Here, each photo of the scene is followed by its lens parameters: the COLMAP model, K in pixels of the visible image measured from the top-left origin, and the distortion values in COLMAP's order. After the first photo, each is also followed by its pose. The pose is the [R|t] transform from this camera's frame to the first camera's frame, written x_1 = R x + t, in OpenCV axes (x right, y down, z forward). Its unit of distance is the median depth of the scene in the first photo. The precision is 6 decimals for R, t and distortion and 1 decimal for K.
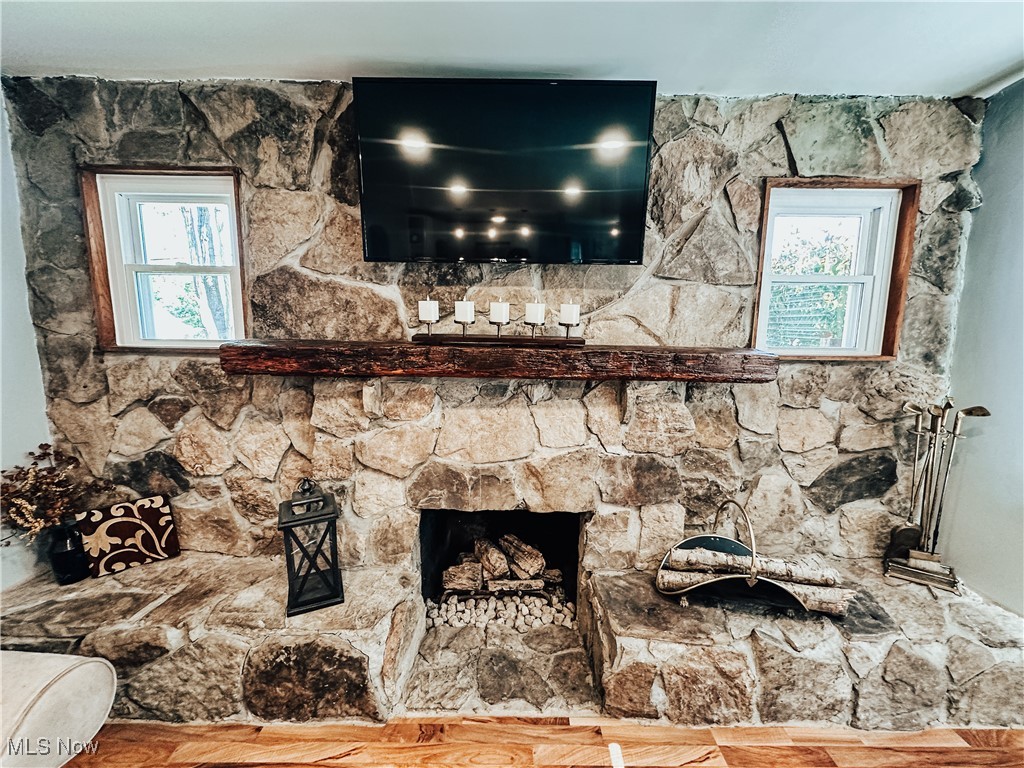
lens RADIAL K [[408.6, 0, 513.1], [0, 408.6, 384.5], [0, 0, 1]] dist [-0.002451, 0.000083]
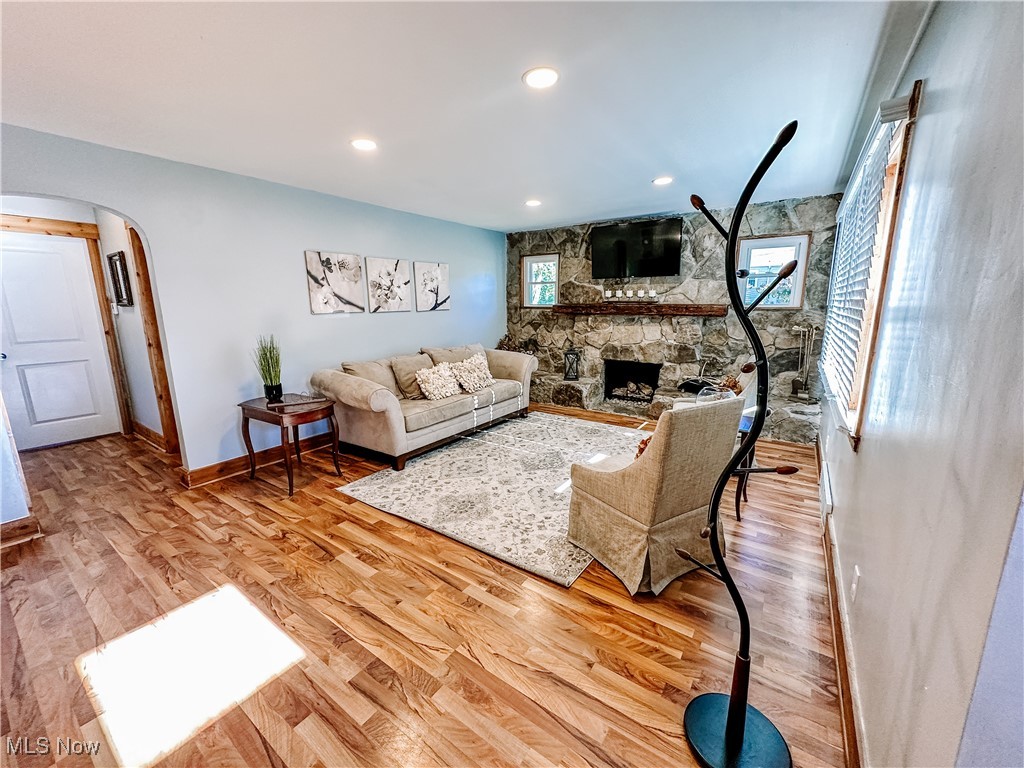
lens RADIAL K [[408.6, 0, 504.8], [0, 408.6, 385.3], [0, 0, 1]] dist [-0.002451, 0.000083]
pose [[0.802711, 0.101059, -0.587743, 1.005472], [-0.061513, 0.994311, 0.086955, 0.282835], [0.593187, -0.033646, 0.804361, -1.926493]]
